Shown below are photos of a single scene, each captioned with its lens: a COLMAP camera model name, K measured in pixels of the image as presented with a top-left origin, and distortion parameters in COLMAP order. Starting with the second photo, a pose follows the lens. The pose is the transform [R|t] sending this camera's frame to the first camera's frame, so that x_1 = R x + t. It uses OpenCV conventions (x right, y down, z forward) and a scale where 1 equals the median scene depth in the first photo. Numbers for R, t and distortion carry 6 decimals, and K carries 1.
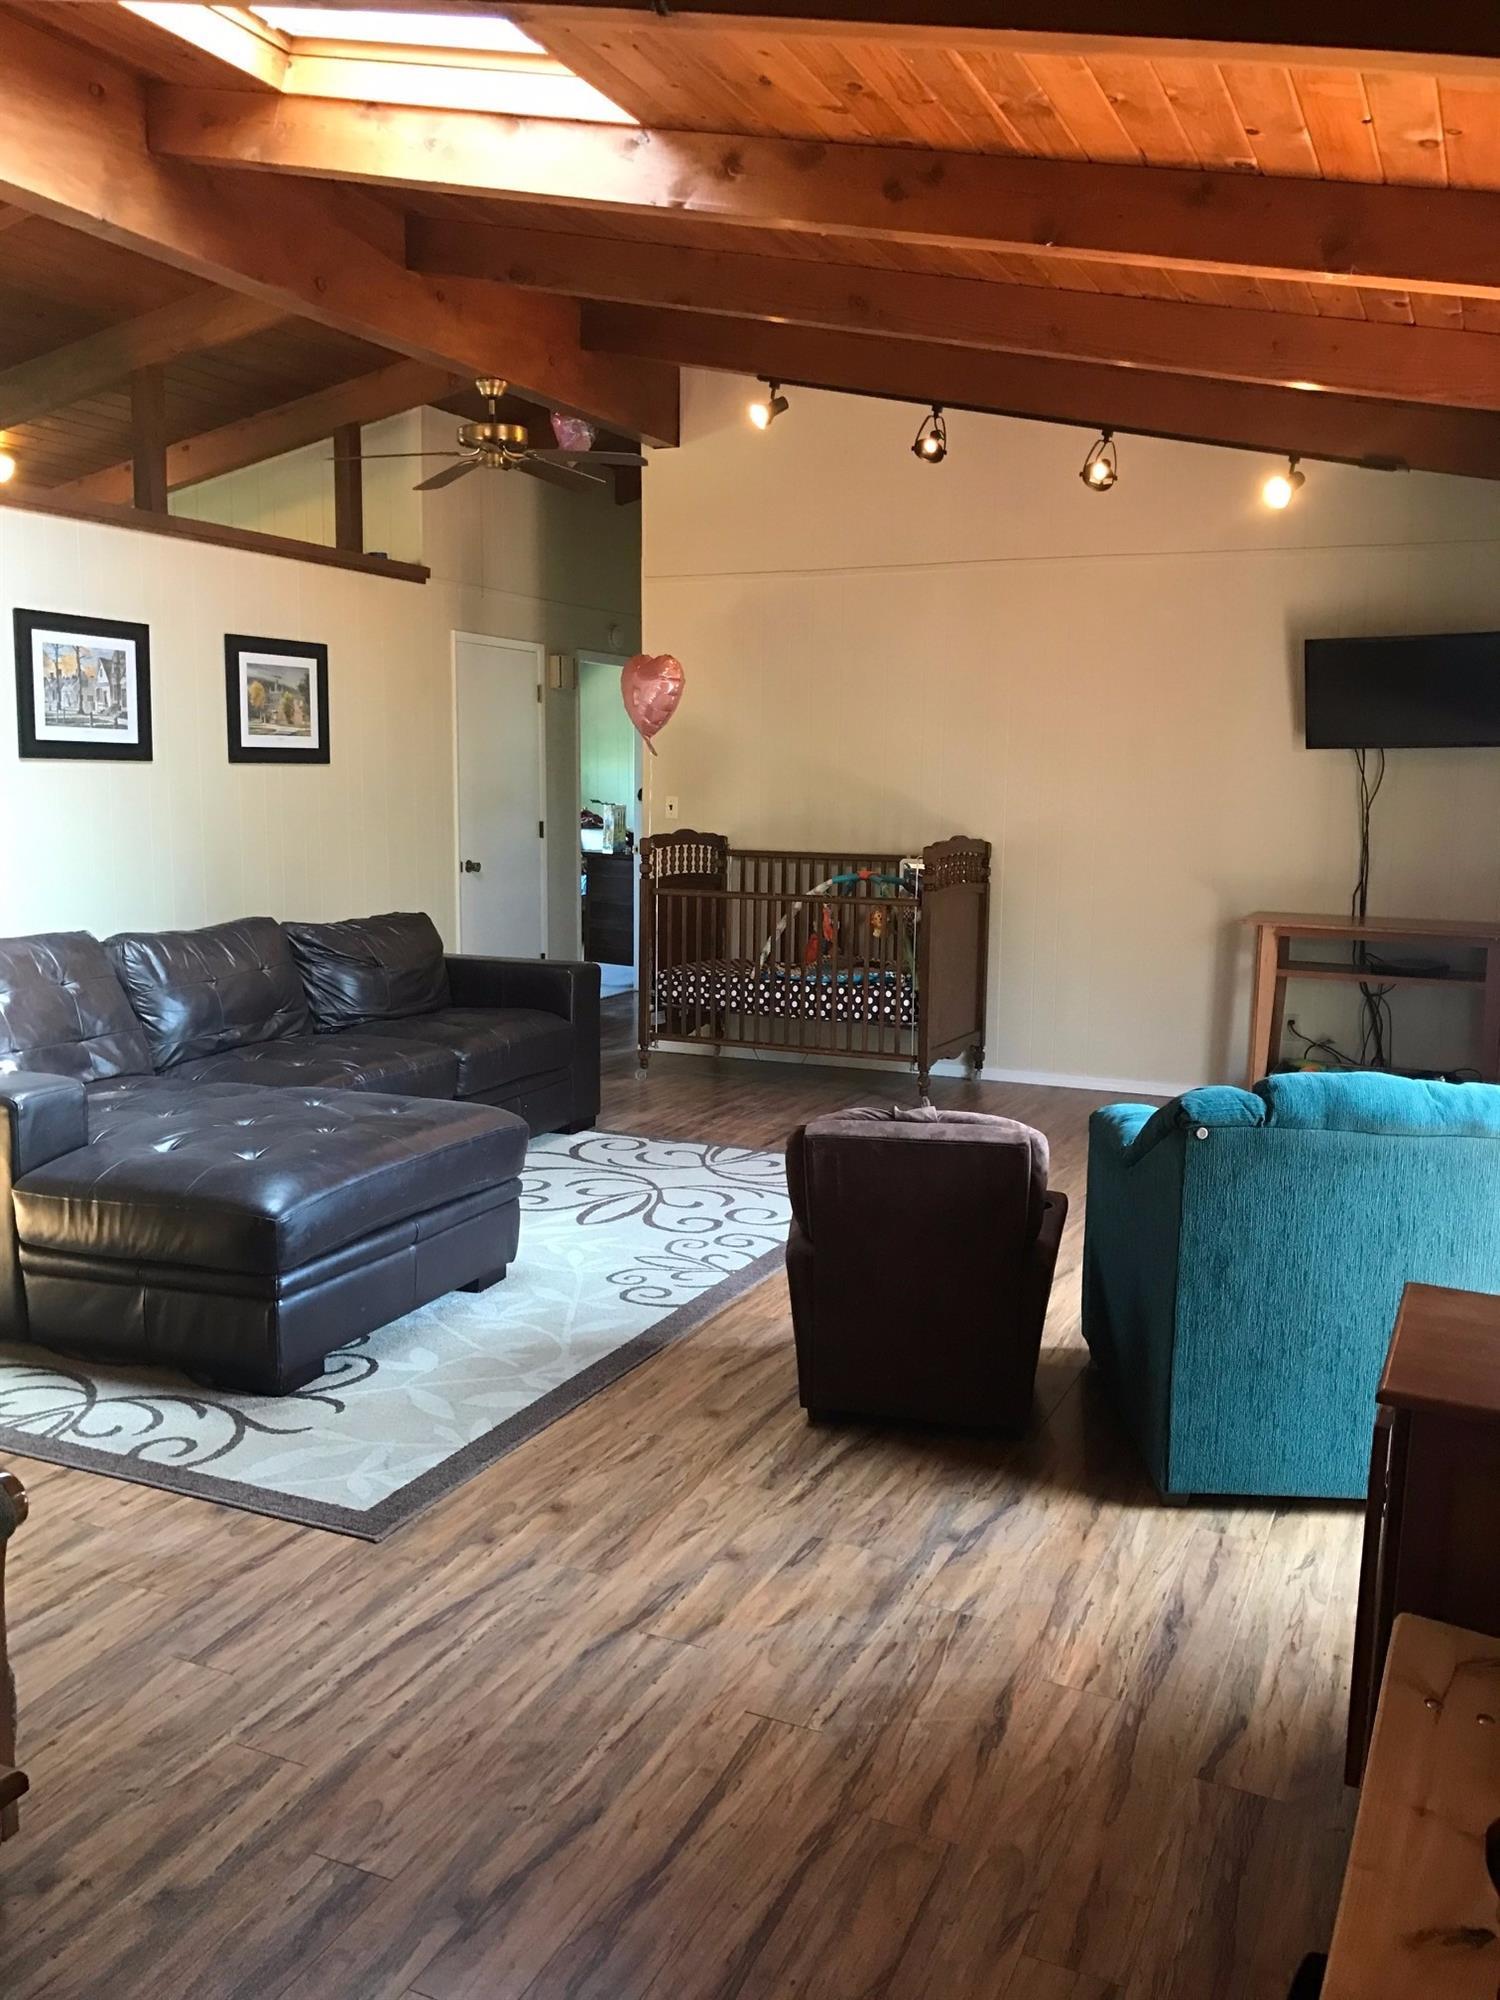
lens RADIAL K [[1639.3, 0, 750.0], [0, 1639.3, 1000.0], [0, 0, 1]] dist [0.007882, 0.003043]
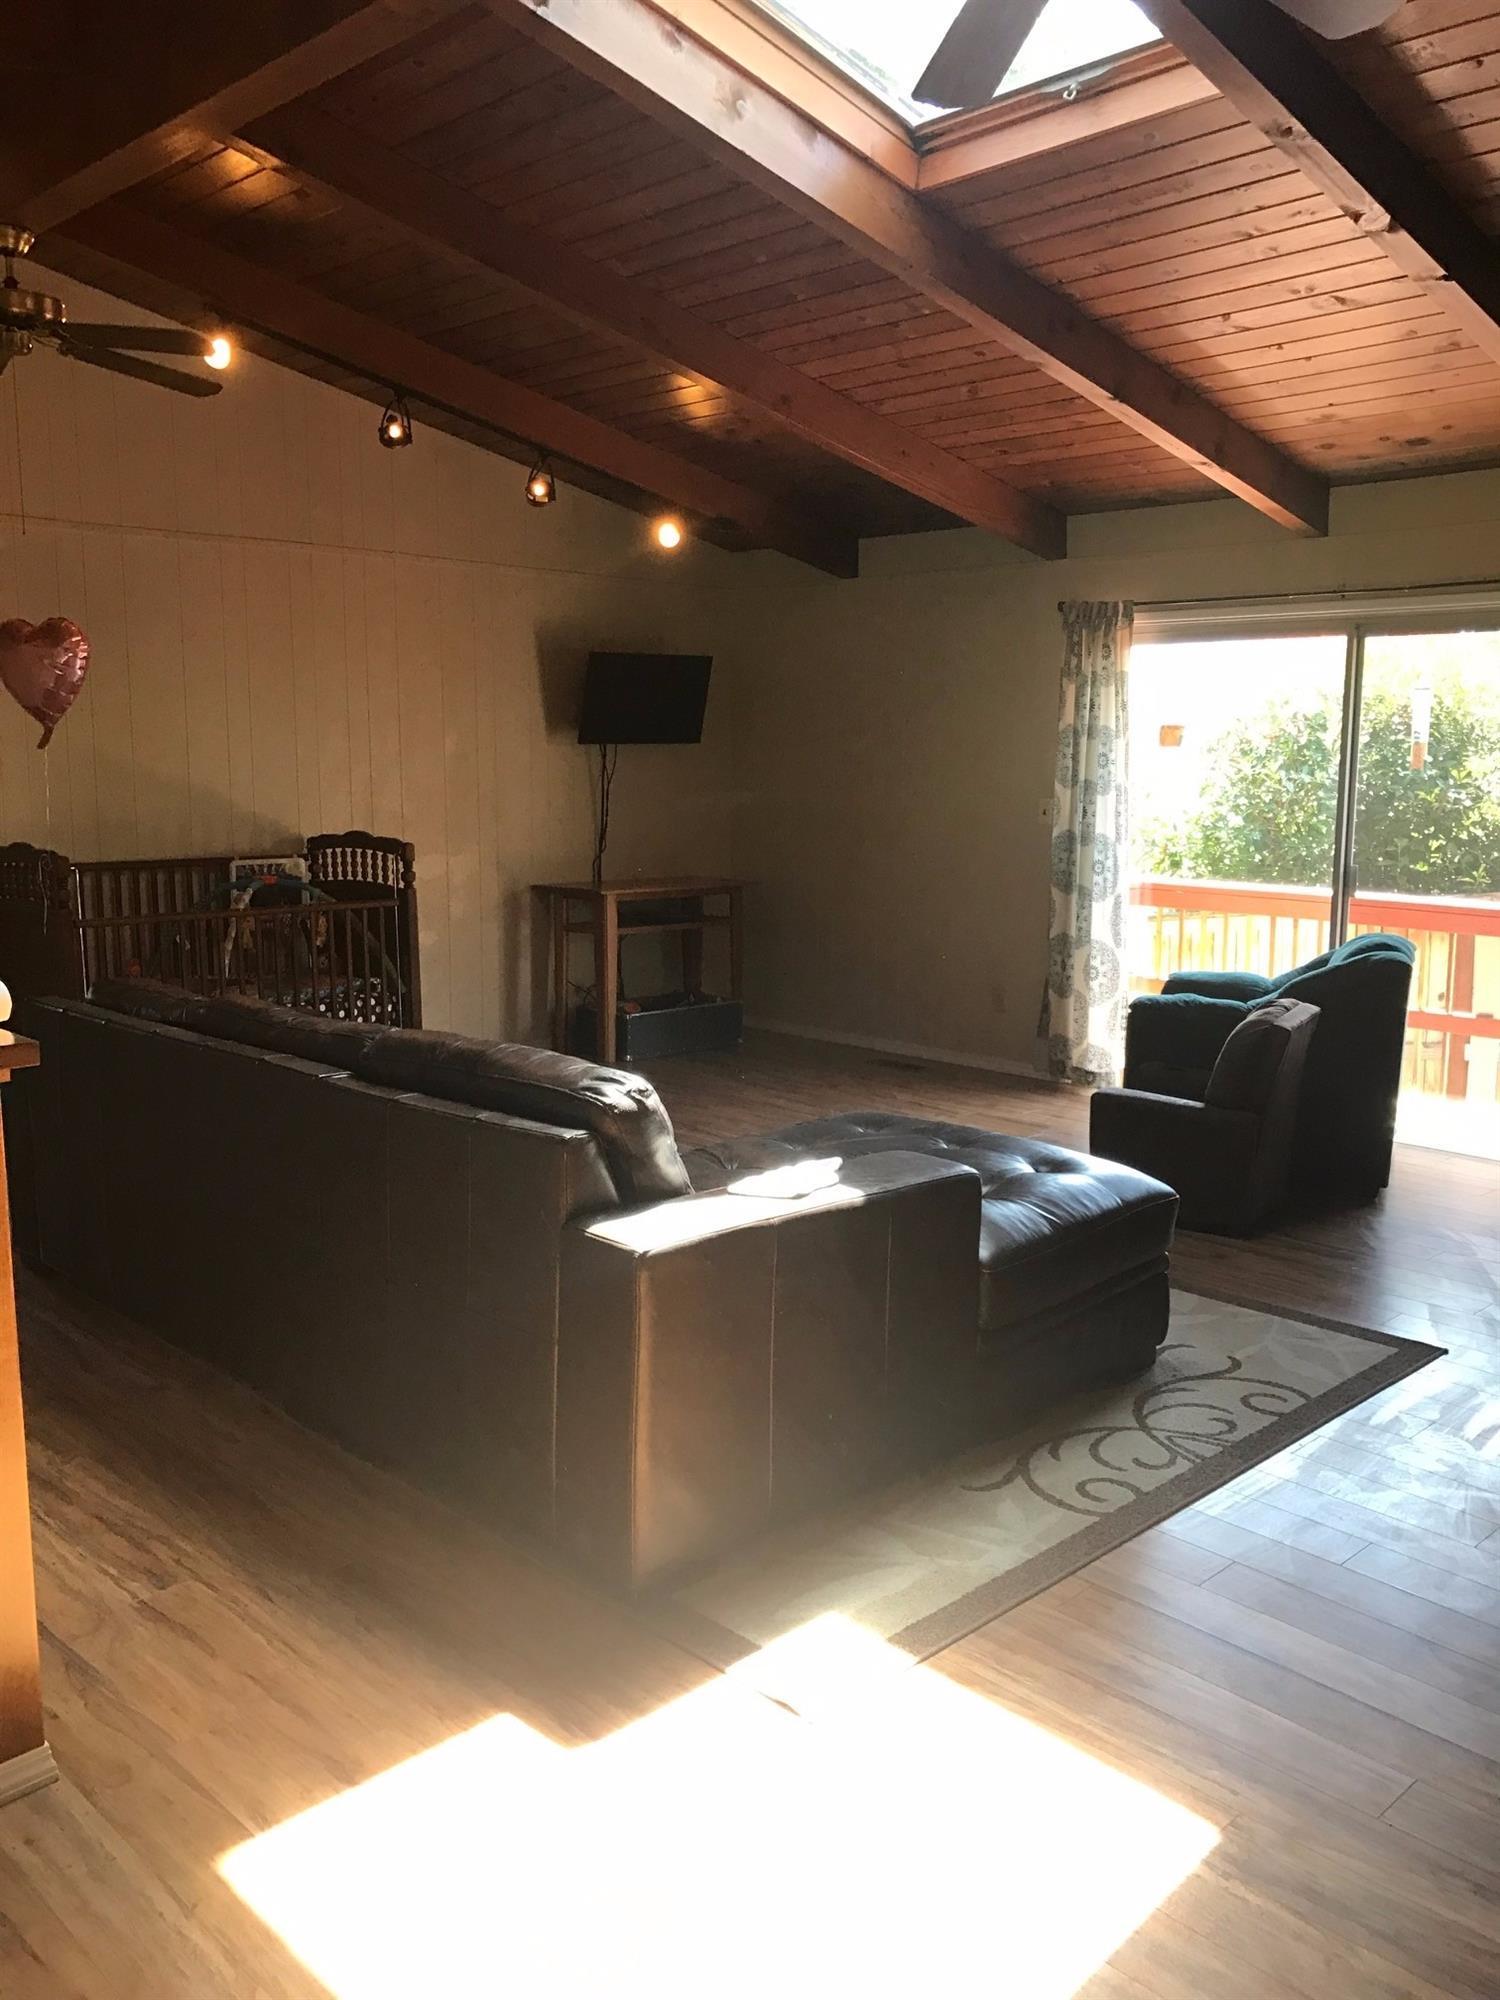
lens RADIAL K [[1644.7, 0, 750.0], [0, 1644.7, 1000.0], [0, 0, 1]] dist [-0.069767, 0.000019]
pose [[0.361211, -0.137170, 0.922340, -1.307314], [0.125881, 0.987240, 0.097524, -0.125112], [-0.923948, 0.080879, 0.373869, 0.815755]]
